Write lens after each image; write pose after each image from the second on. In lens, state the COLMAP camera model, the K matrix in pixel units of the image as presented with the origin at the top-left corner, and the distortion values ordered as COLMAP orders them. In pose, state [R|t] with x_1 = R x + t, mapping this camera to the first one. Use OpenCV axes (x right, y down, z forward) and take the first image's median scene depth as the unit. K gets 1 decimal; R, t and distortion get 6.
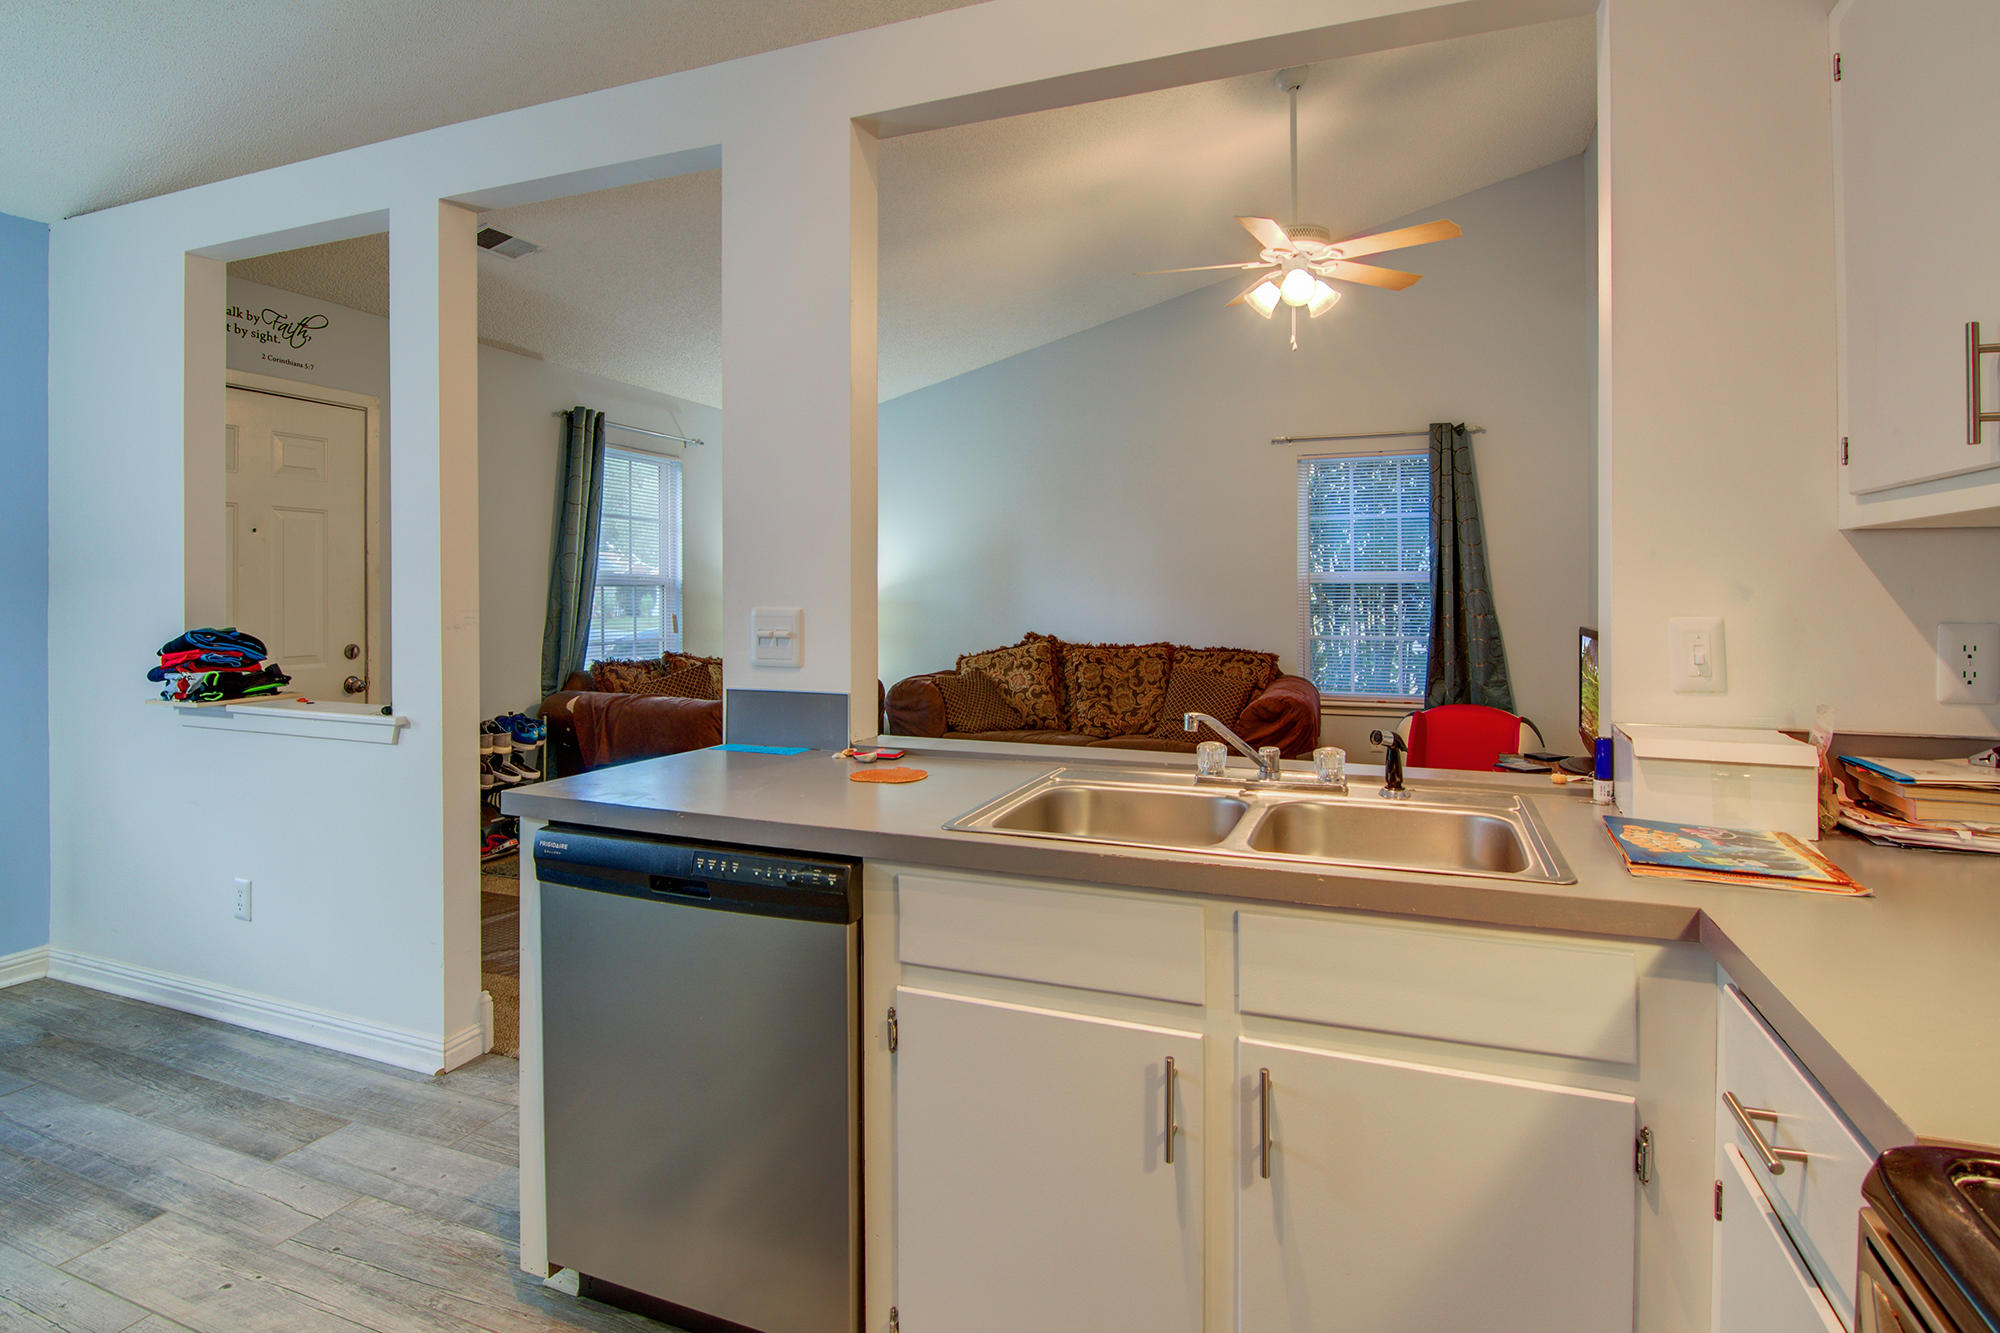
lens RADIAL K [[1036.2, 0, 1036.2], [0, 1036.2, 582.9], [0, 0, 1]] dist [0.012940, -0.009980]
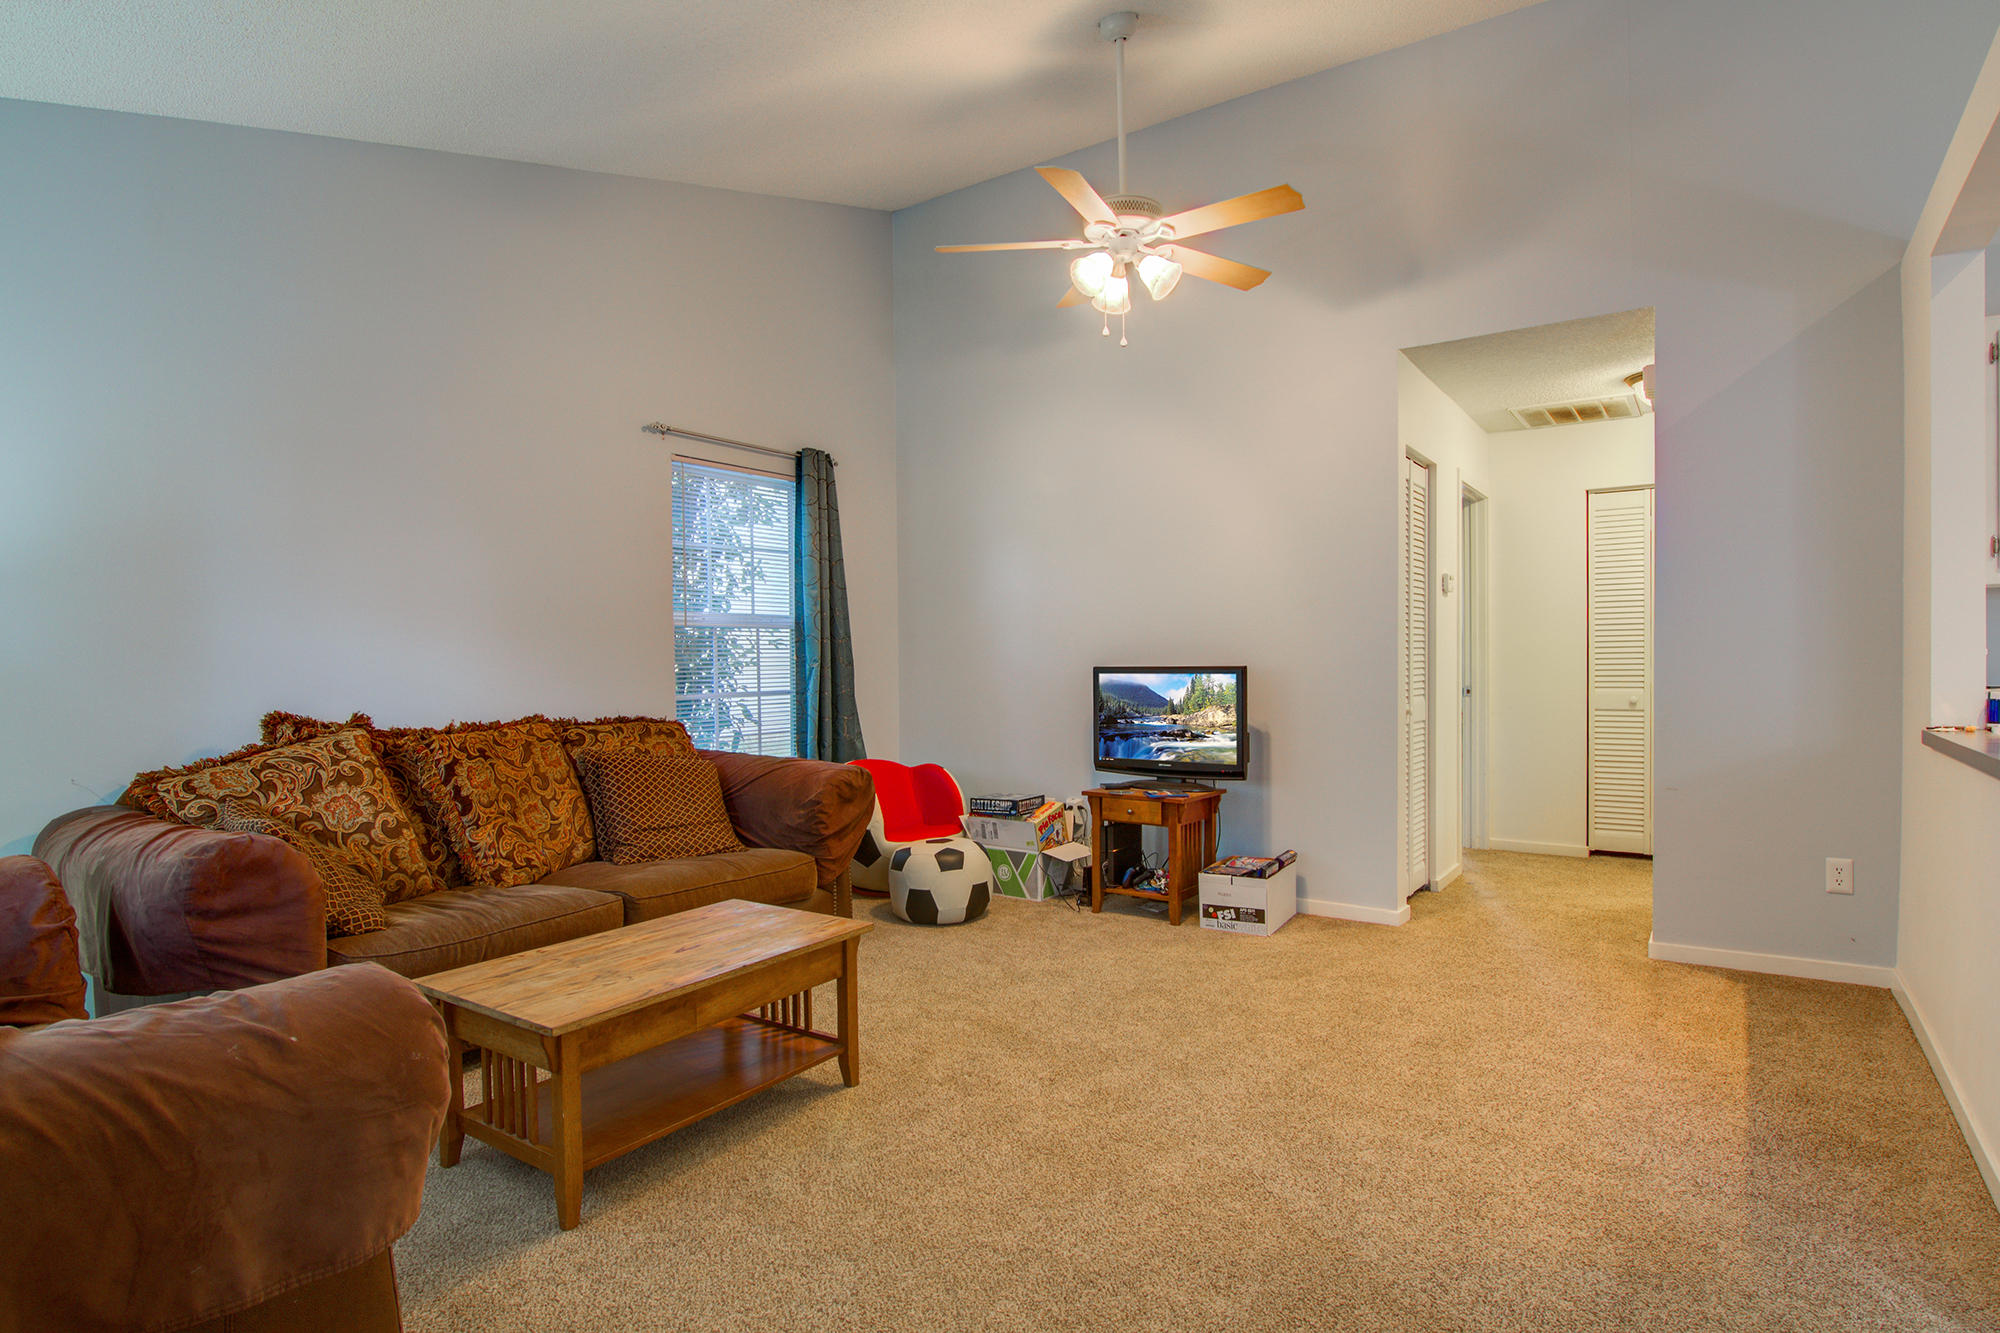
lens RADIAL K [[1036.2, 0, 963.7], [0, 1036.2, 698.0], [0, 0, 1]] dist [0.012940, -0.009980]
pose [[0.235094, -0.034054, 0.971376, -0.428460], [-0.003603, 0.999349, 0.035907, 0.025149], [-0.971966, -0.011941, 0.234818, 0.629417]]
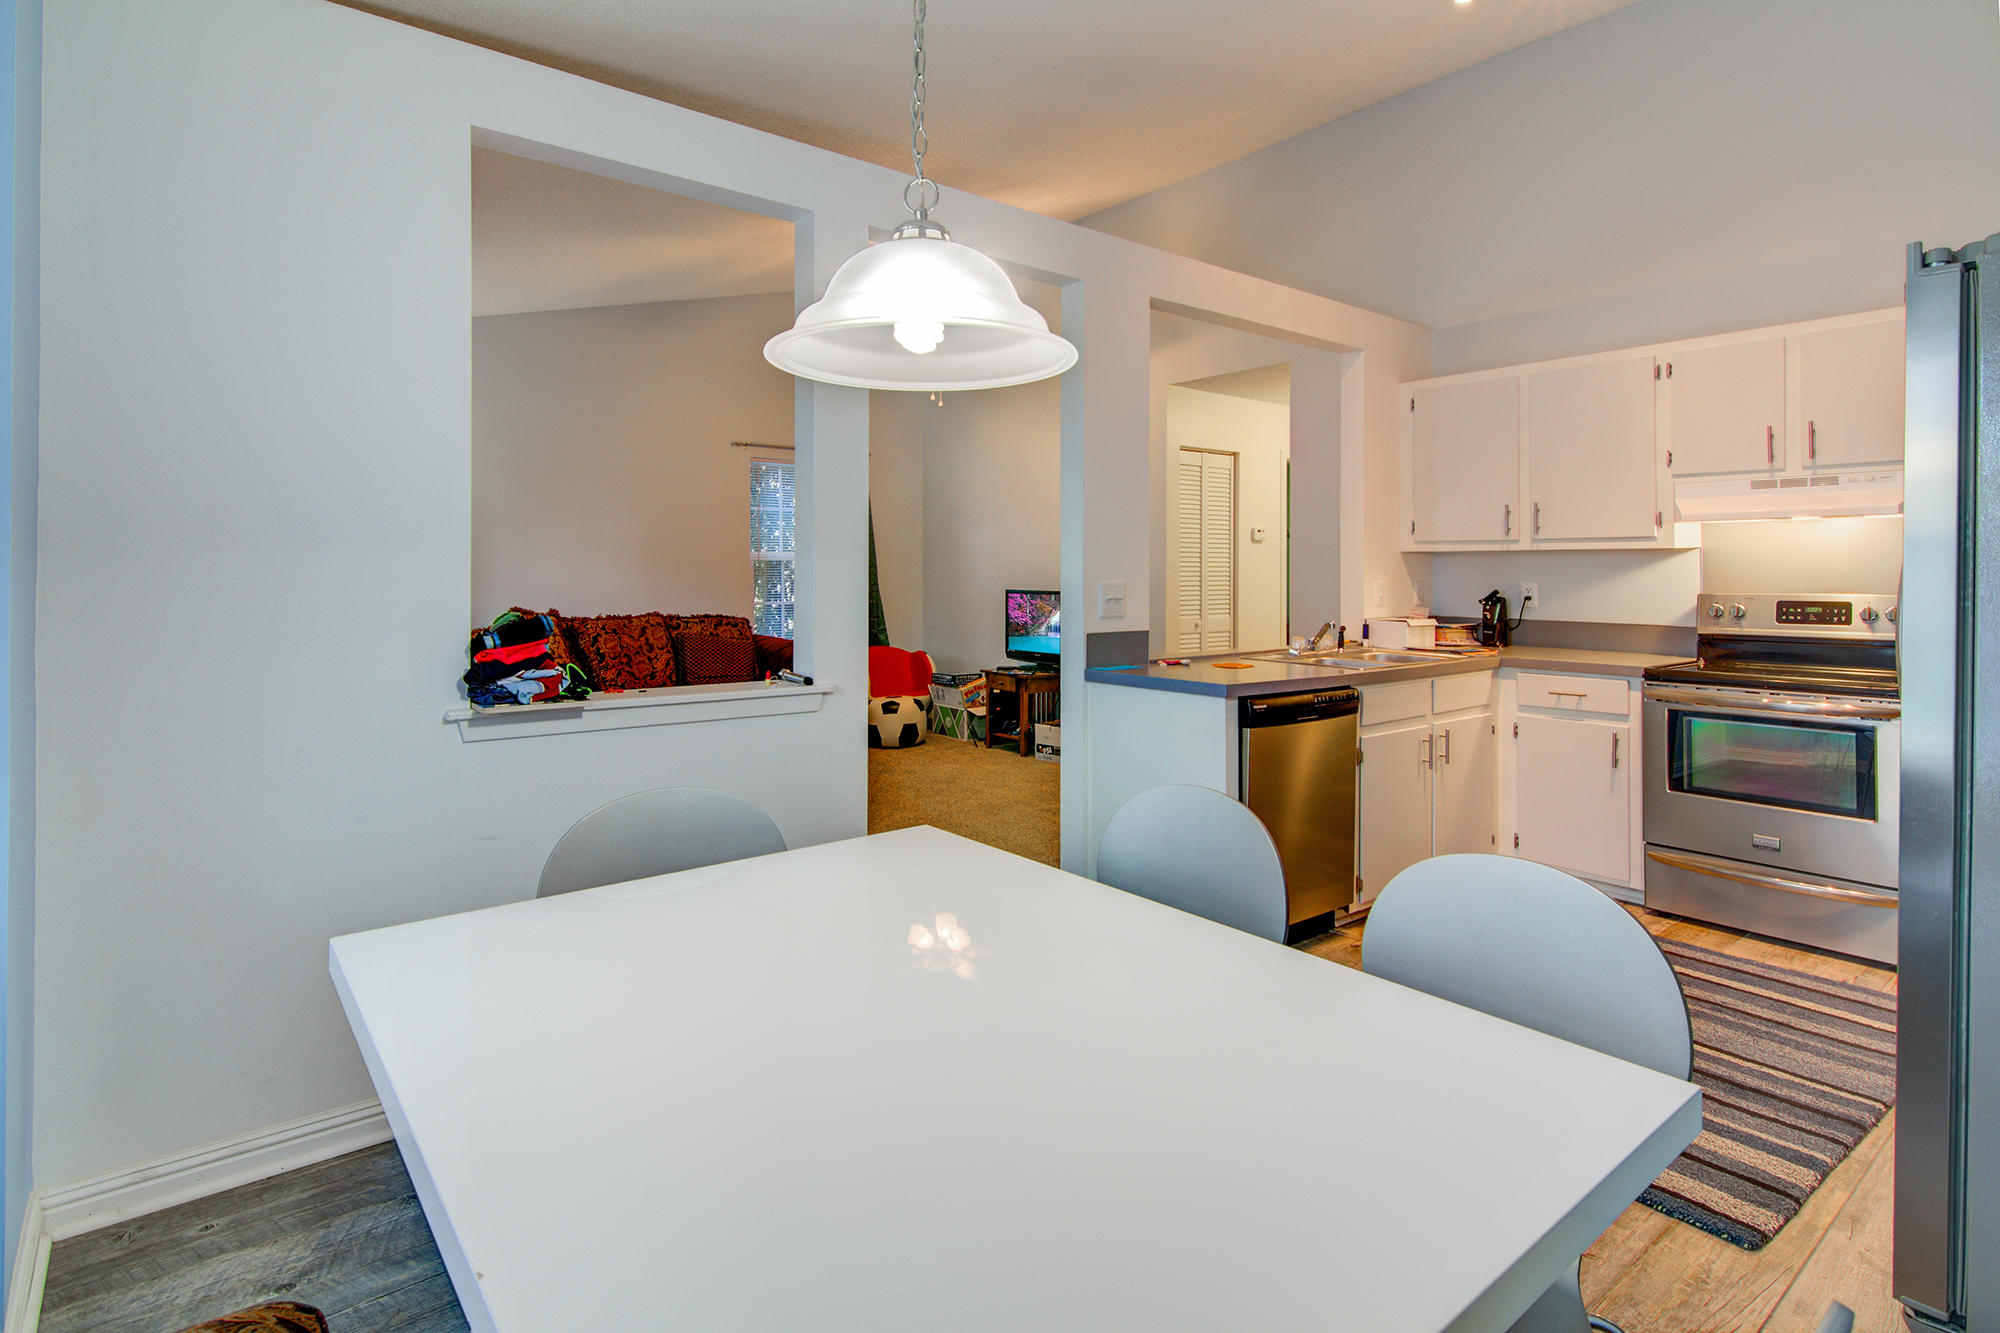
lens RADIAL K [[1036.2, 0, 989.6], [0, 1036.2, 584.7], [0, 0, 1]] dist [0.012940, -0.009980]
pose [[0.497941, -0.011341, 0.867137, -0.680405], [-0.014449, 0.999667, 0.021372, -0.000486], [-0.867090, -0.023171, 0.497612, 0.144066]]
